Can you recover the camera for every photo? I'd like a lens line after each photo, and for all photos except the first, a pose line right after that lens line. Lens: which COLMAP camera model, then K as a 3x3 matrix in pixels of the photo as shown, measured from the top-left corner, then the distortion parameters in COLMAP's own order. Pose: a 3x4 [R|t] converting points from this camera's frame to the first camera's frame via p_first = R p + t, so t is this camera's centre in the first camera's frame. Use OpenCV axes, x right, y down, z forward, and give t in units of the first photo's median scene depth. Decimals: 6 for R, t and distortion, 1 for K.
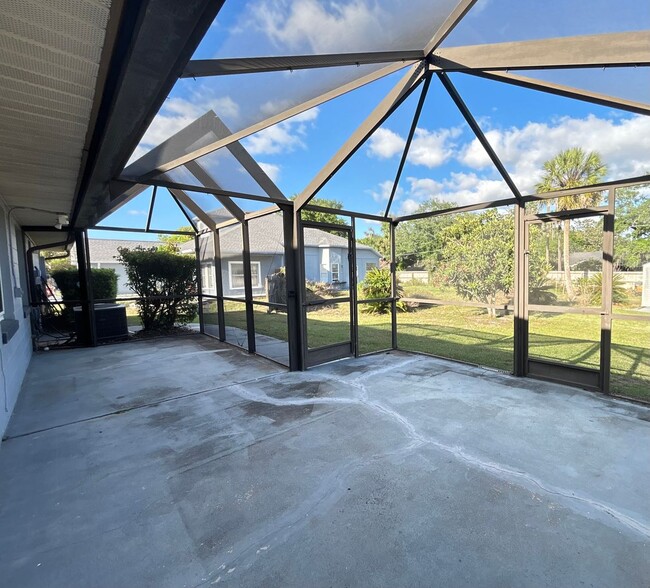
lens RADIAL K [[326.8, 0, 386.4], [0, 326.8, 296.6], [0, 0, 1]] dist [-0.001946, -0.000141]
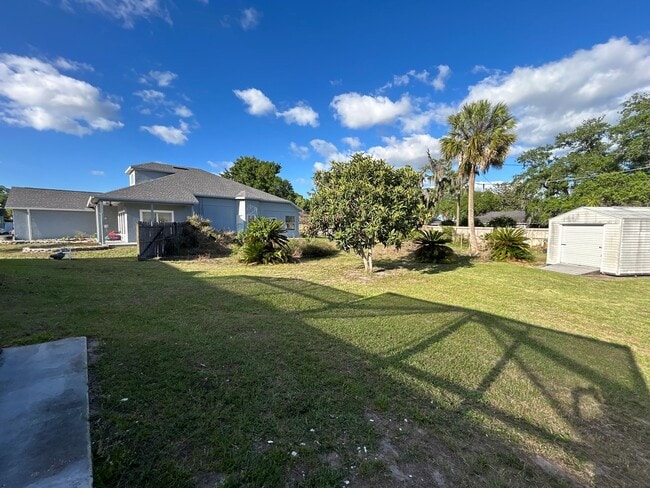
lens RADIAL K [[258.1, 0, 328.3], [0, 258.1, 247.3], [0, 0, 1]] dist [-0.016016, 0.000357]
pose [[0.996928, 0.026015, -0.073878, 0.195474], [-0.026024, 0.999661, 0.000838, -0.001769], [0.073875, 0.001087, 0.997267, 0.207358]]
